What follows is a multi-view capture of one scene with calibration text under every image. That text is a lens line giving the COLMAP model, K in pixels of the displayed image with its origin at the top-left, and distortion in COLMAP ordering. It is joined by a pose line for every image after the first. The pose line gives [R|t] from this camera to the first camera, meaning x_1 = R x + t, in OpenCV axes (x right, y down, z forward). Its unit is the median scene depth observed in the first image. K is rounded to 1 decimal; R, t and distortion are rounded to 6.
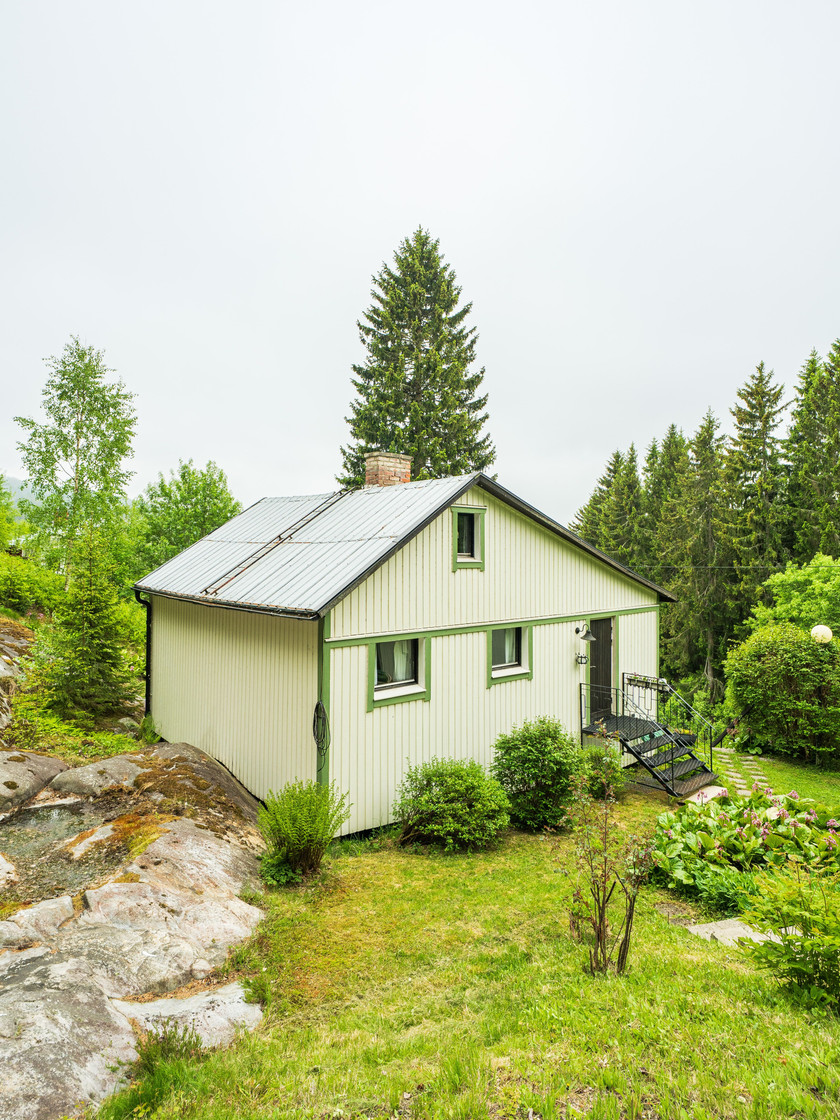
lens RADIAL K [[592.7, 0, 432.3], [0, 592.7, 555.2], [0, 0, 1]] dist [-0.002009, 0.001402]
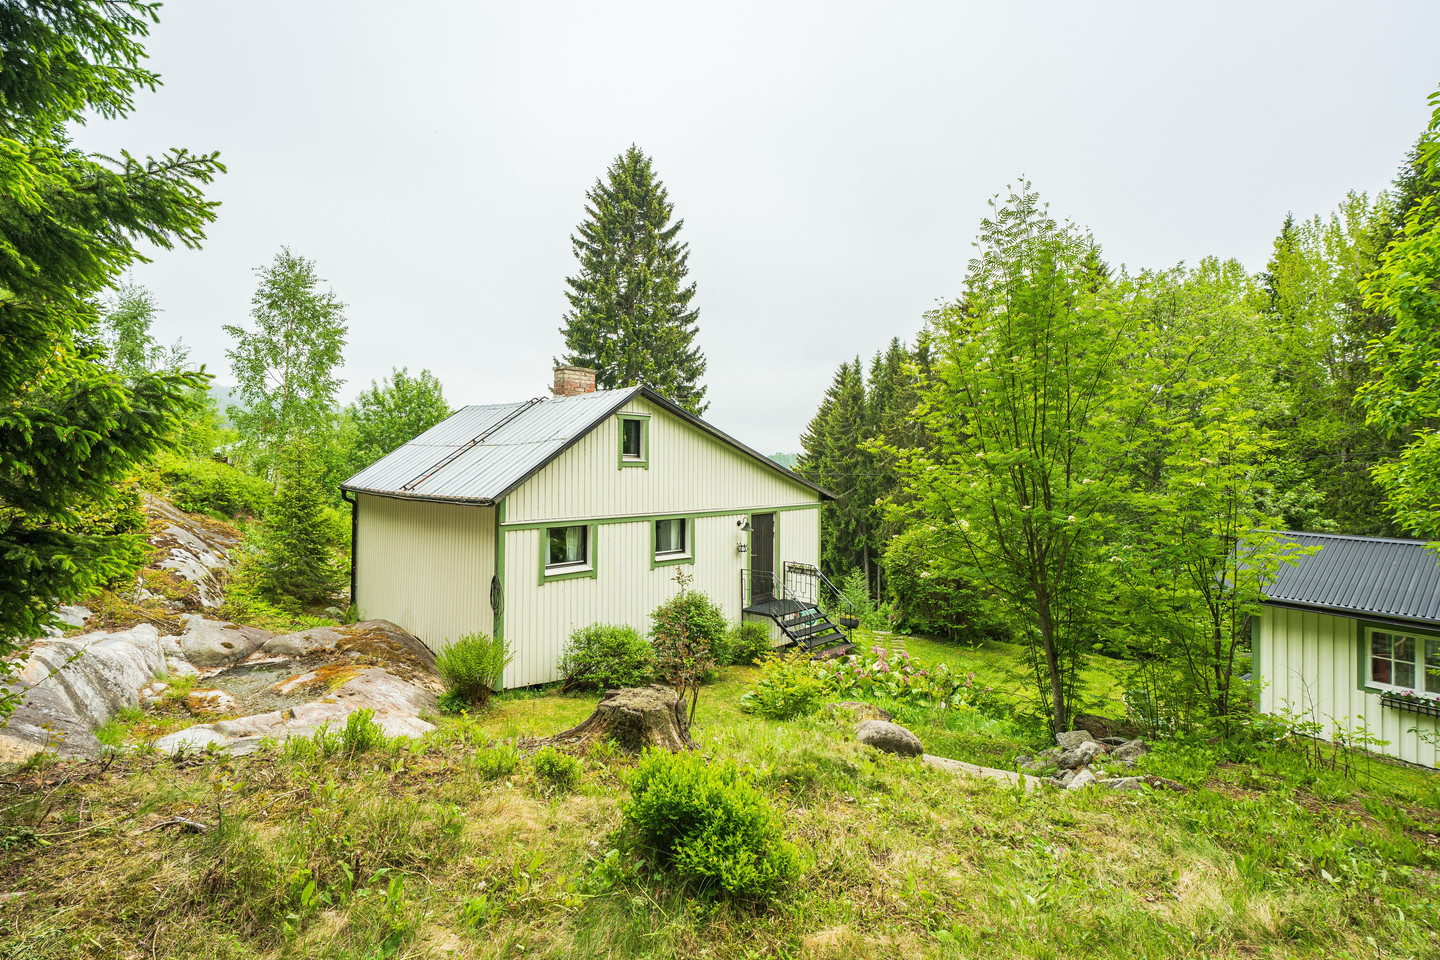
lens RADIAL K [[633.6, 0, 718.0], [0, 633.6, 466.2], [0, 0, 1]] dist [0.000567, -0.000334]
pose [[0.998314, 0.001780, 0.058009, 0.134078], [-0.001425, 0.999980, -0.006154, 0.024830], [-0.058019, 0.006061, 0.998297, -0.224553]]
